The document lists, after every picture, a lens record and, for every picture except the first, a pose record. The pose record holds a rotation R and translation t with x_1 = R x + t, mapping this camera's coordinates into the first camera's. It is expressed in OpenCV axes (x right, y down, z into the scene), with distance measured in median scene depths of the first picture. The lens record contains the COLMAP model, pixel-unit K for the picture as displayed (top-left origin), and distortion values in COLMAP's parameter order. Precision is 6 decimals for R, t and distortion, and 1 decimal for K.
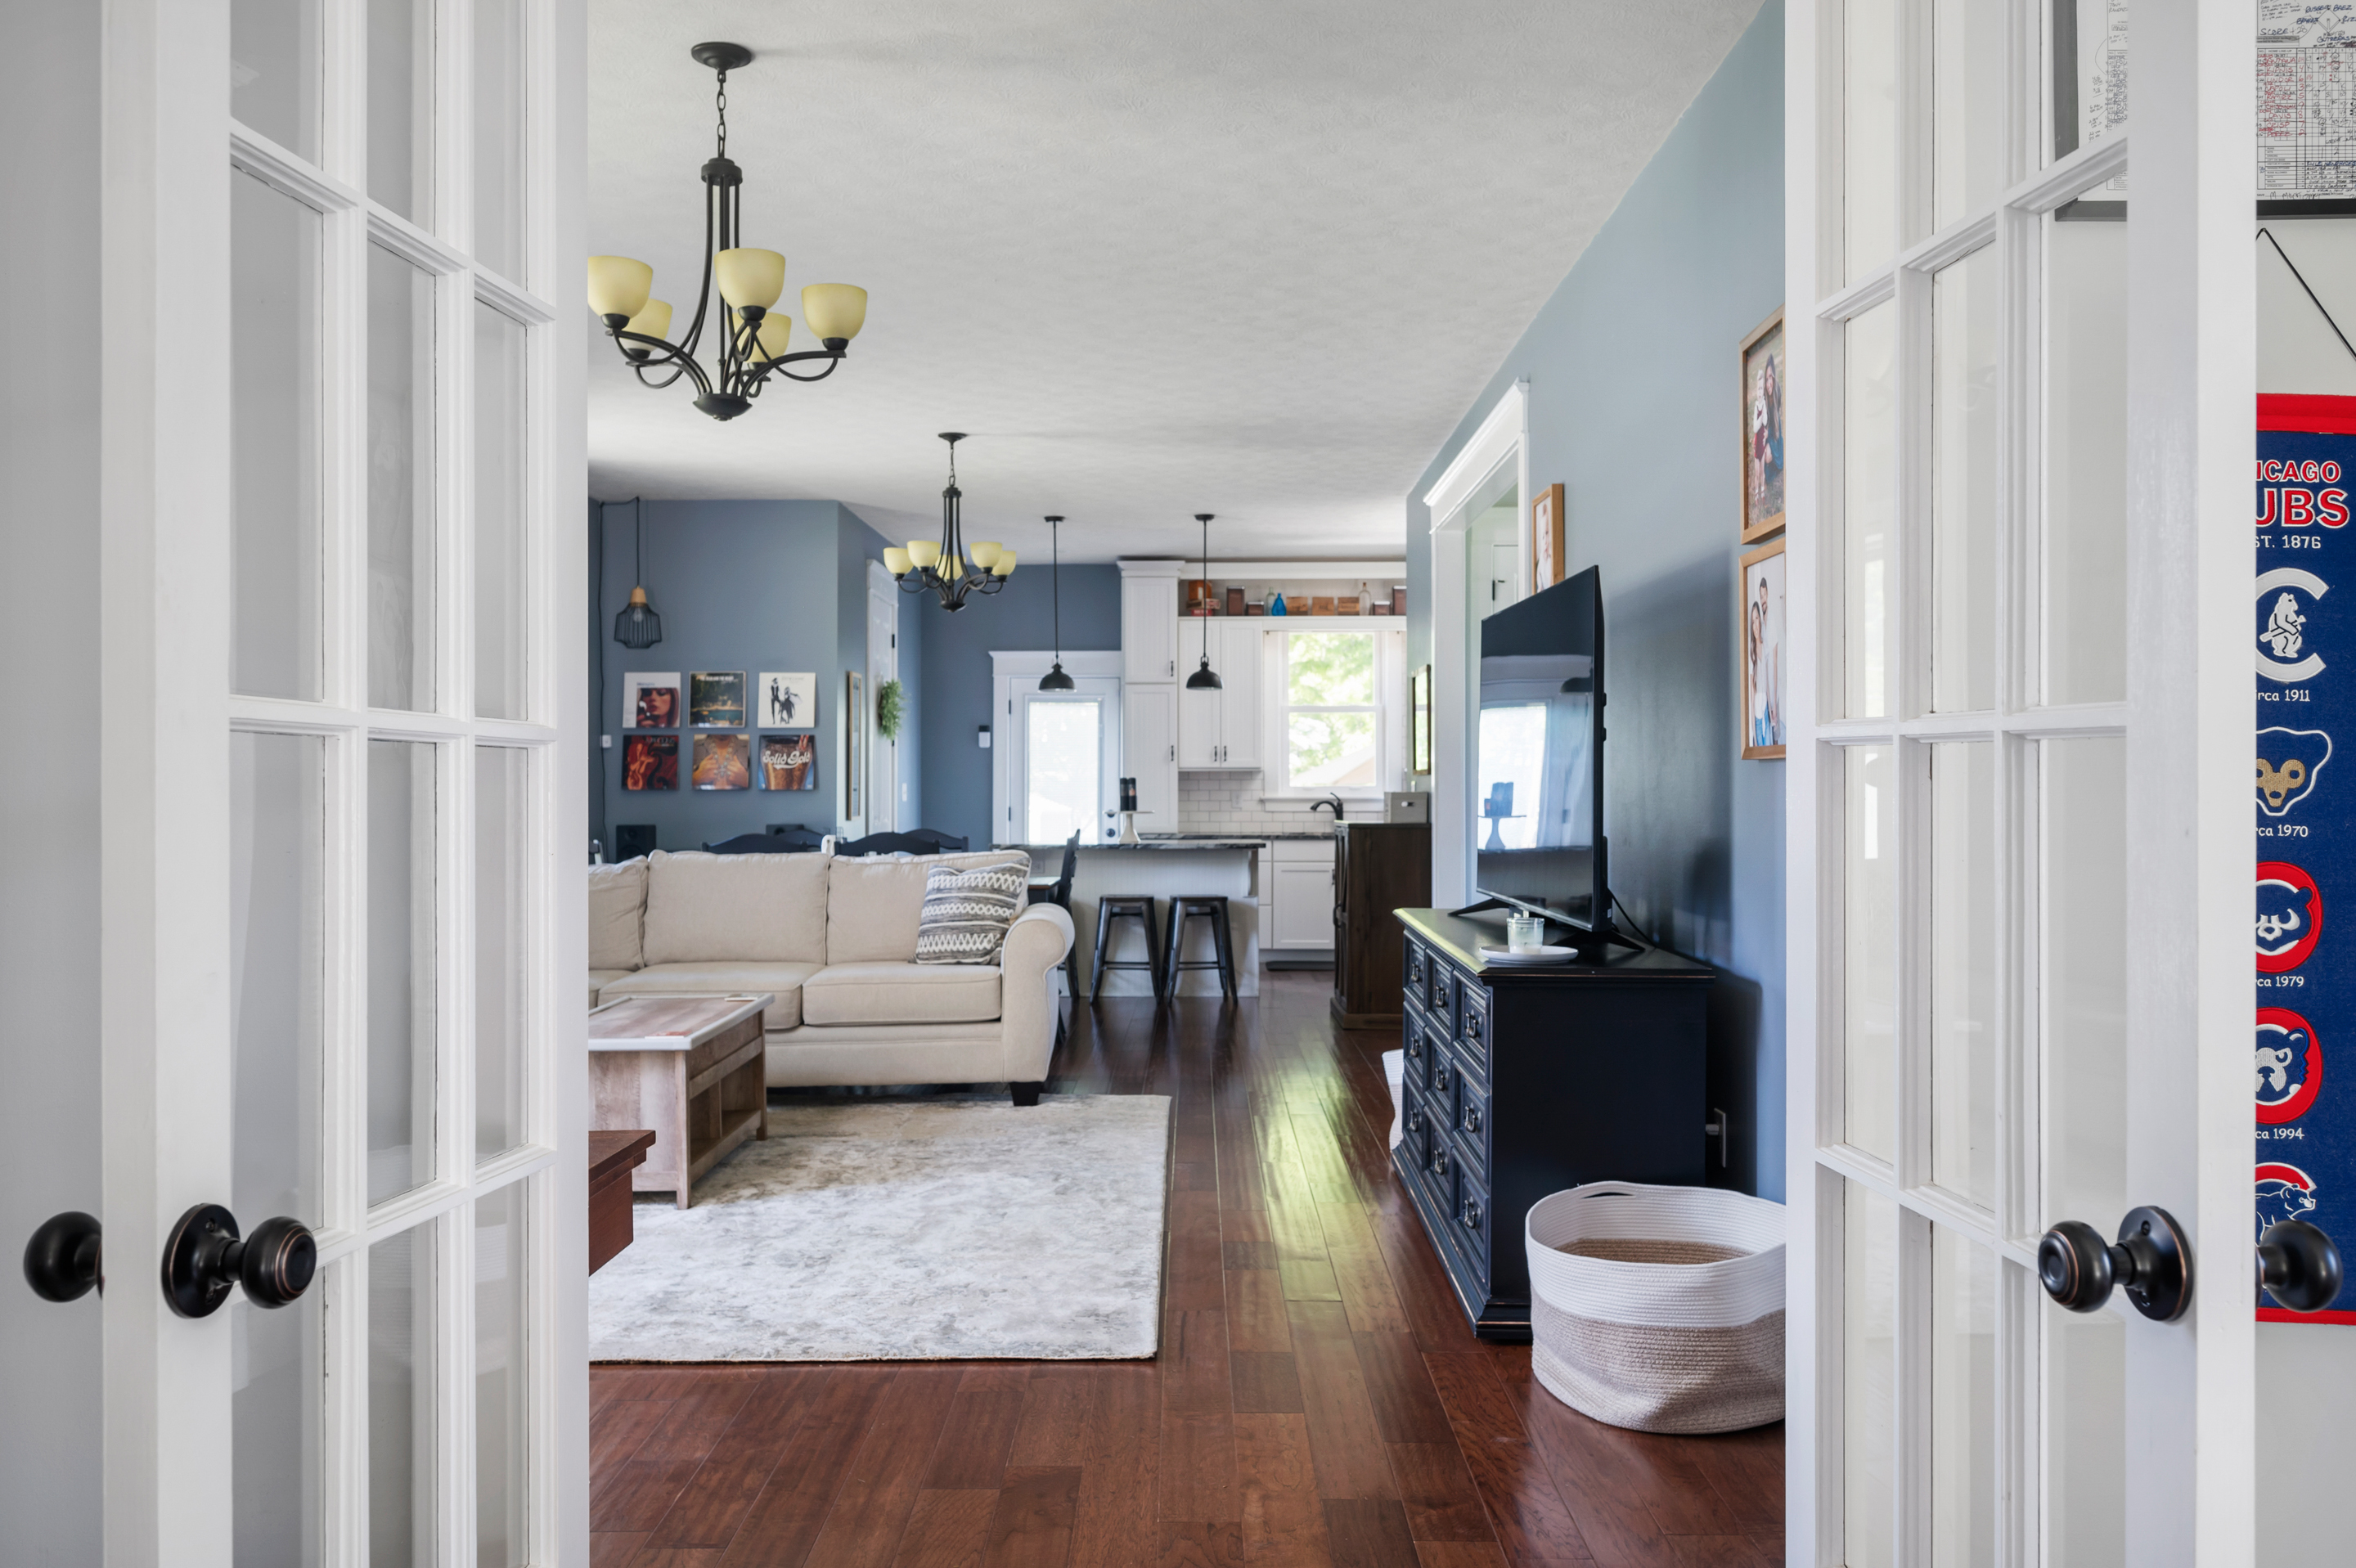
lens RADIAL K [[1845.2, 0, 1181.1], [0, 1845.2, 782.2], [0, 0, 1]] dist [-0.012128, -0.002045]
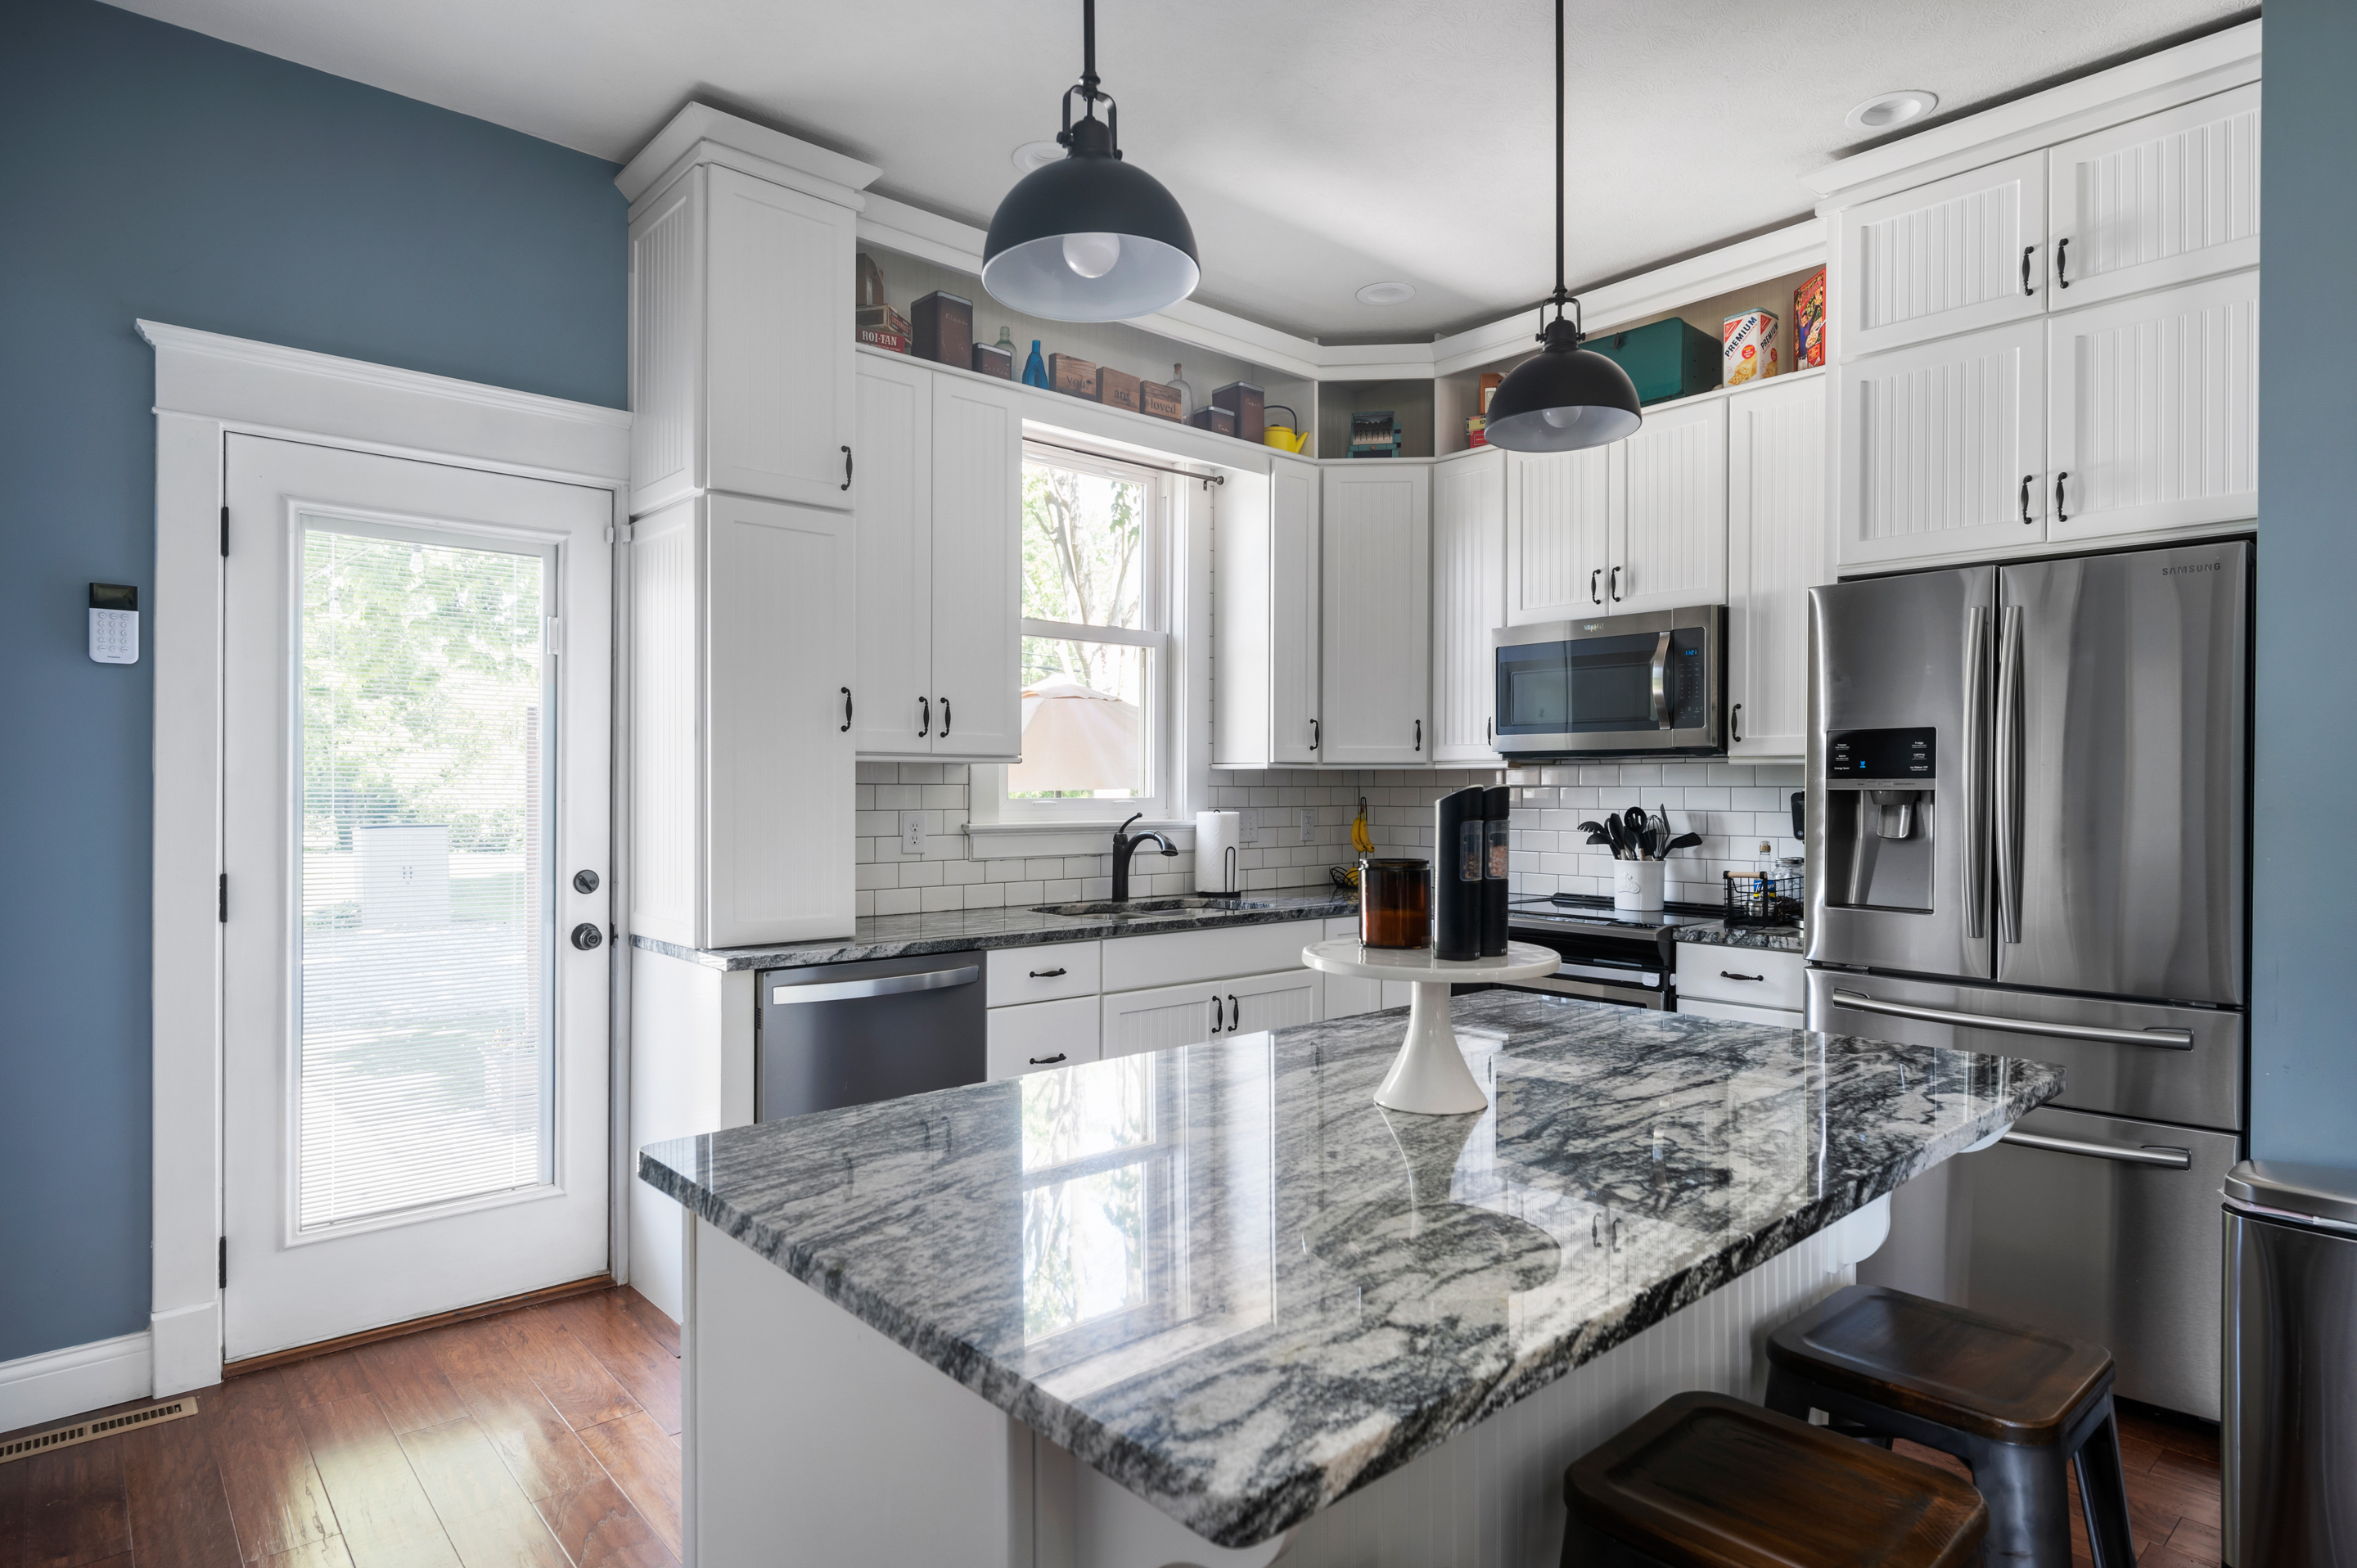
lens RADIAL K [[1291.7, 0, 1163.9], [0, 1291.7, 797.6], [0, 0, 1]] dist [-0.004964, -0.000345]
pose [[0.748918, -0.003144, 0.662656, -0.151620], [-0.004092, 0.999948, 0.009368, -0.001499], [-0.662650, -0.009728, 0.748866, 0.973038]]
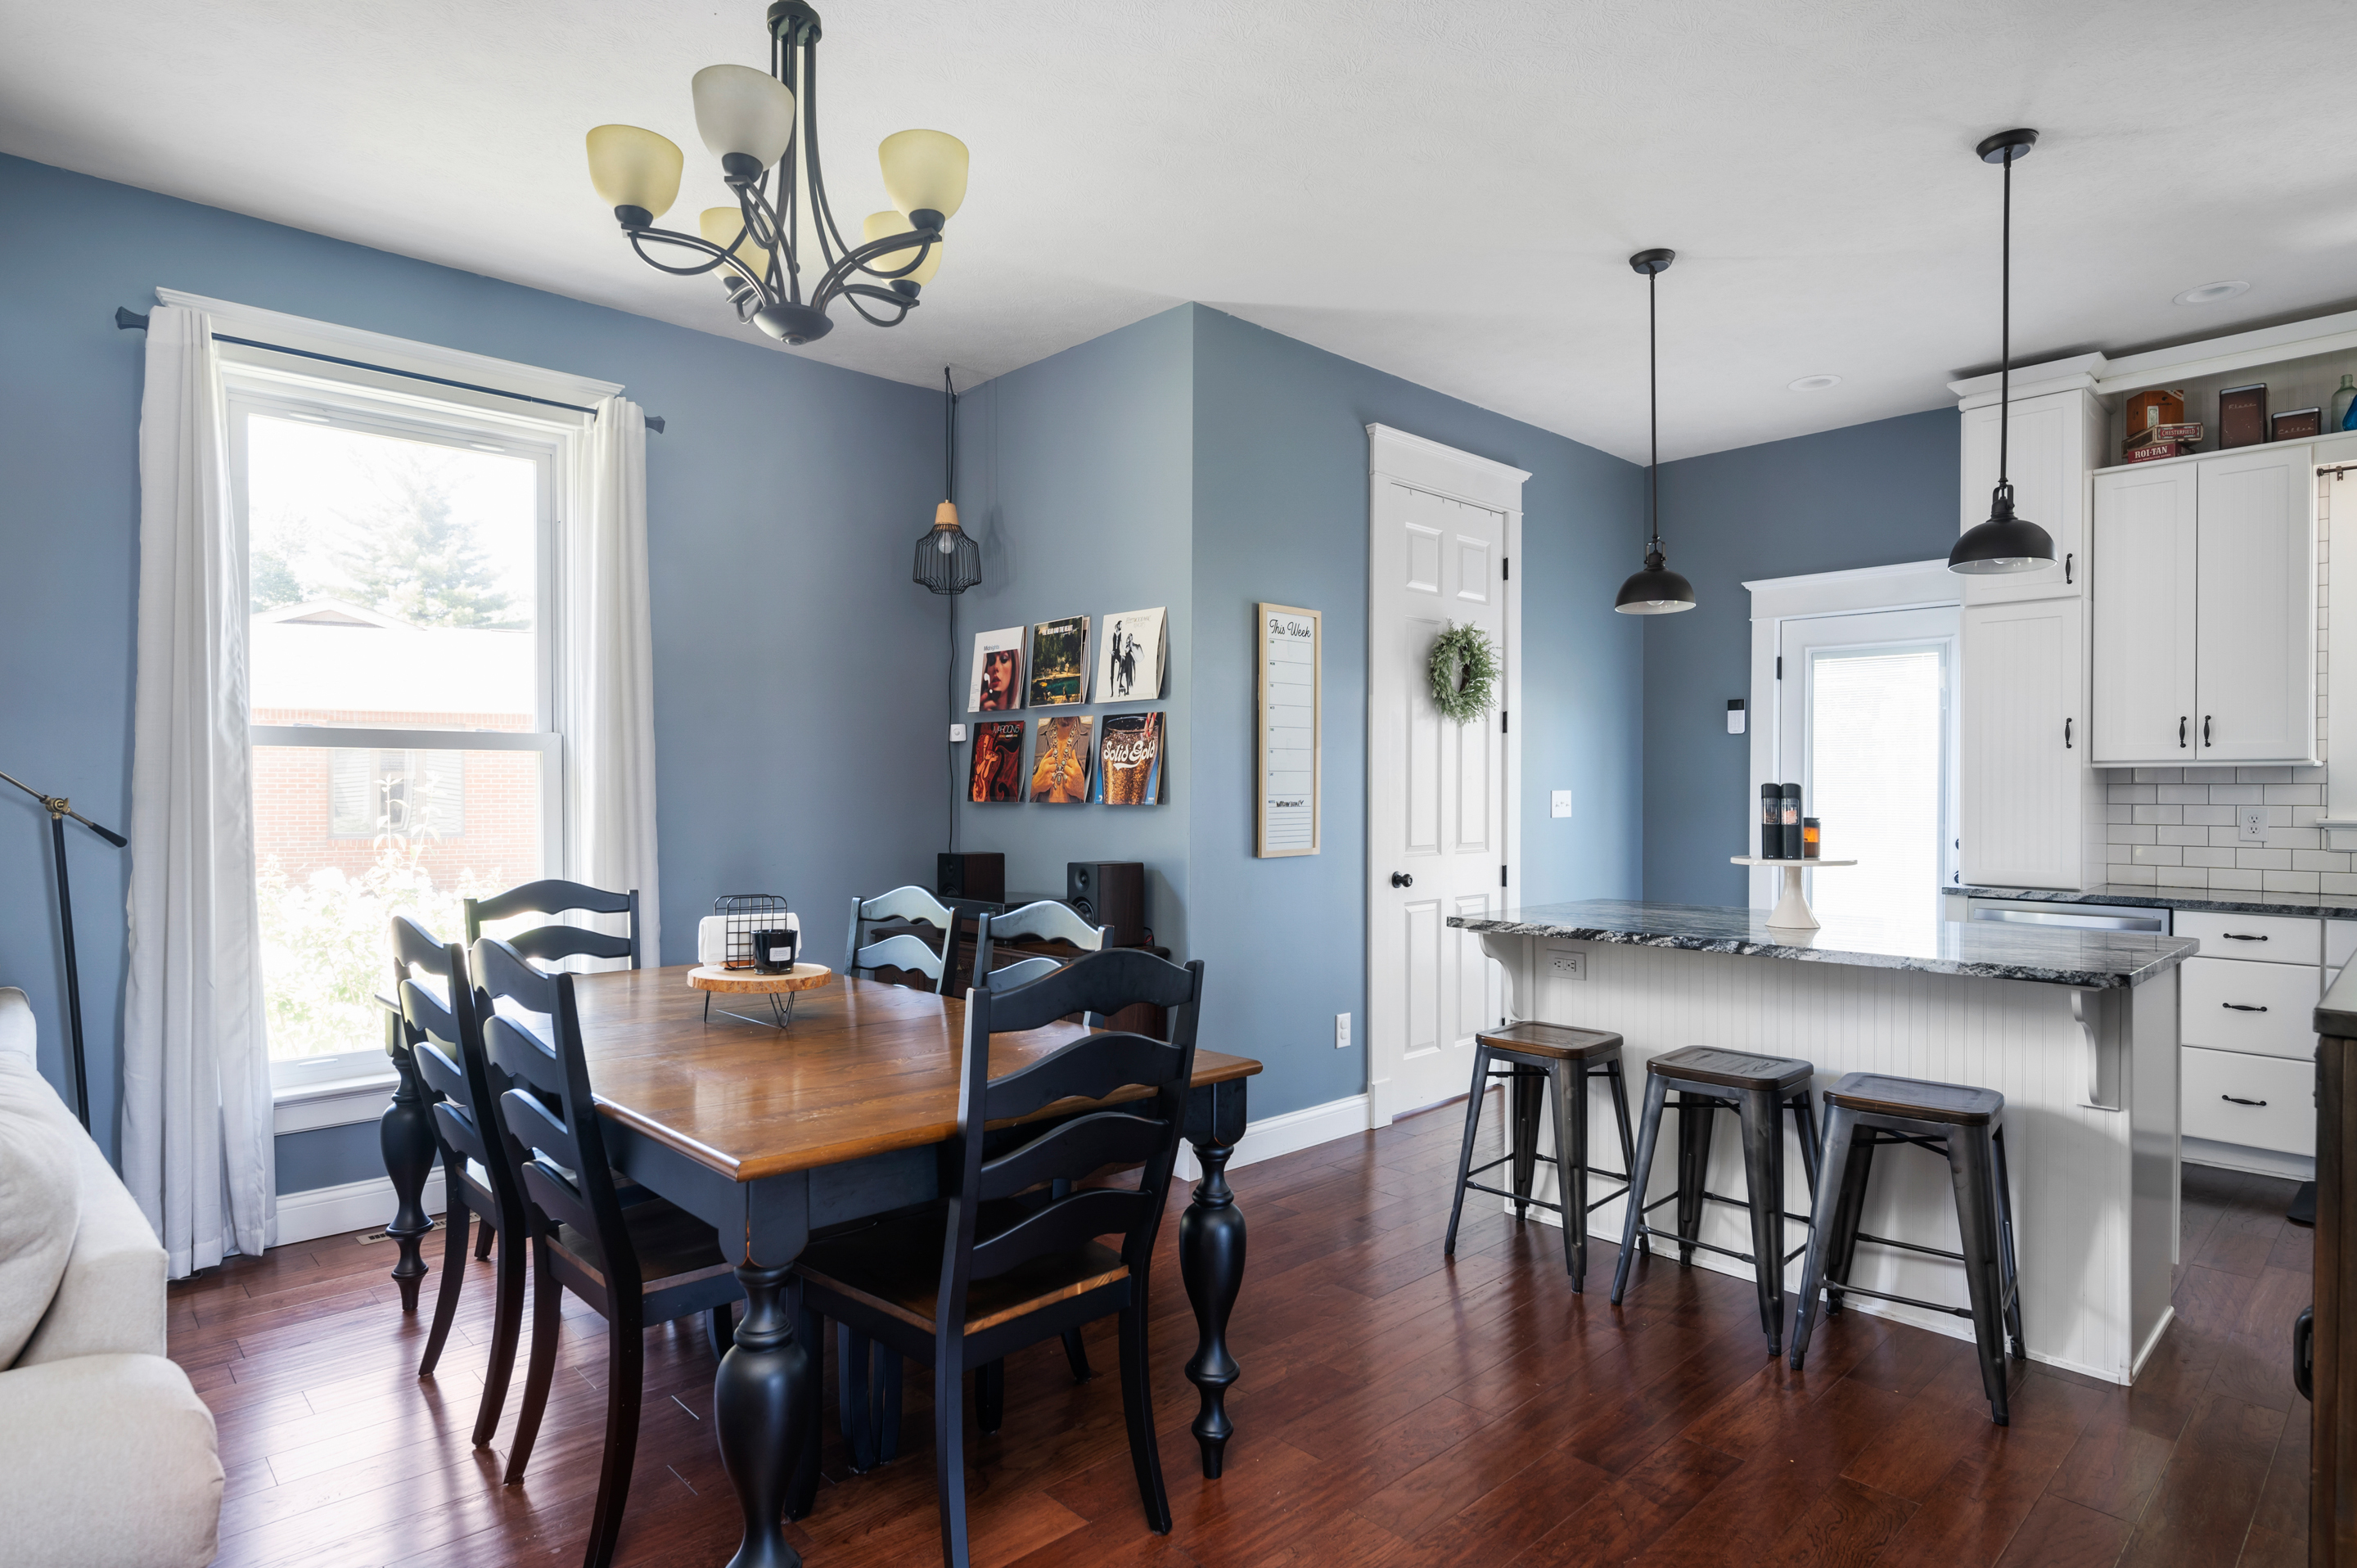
lens RADIAL K [[1256.9, 0, 1195.1], [0, 1256.9, 798.8], [0, 0, 1]] dist [0.009730, -0.000759]
pose [[0.704456, 0.006437, -0.709719, 0.092588], [0.002688, 0.999928, 0.011737, -0.002595], [0.709743, -0.010176, 0.704388, 0.726389]]
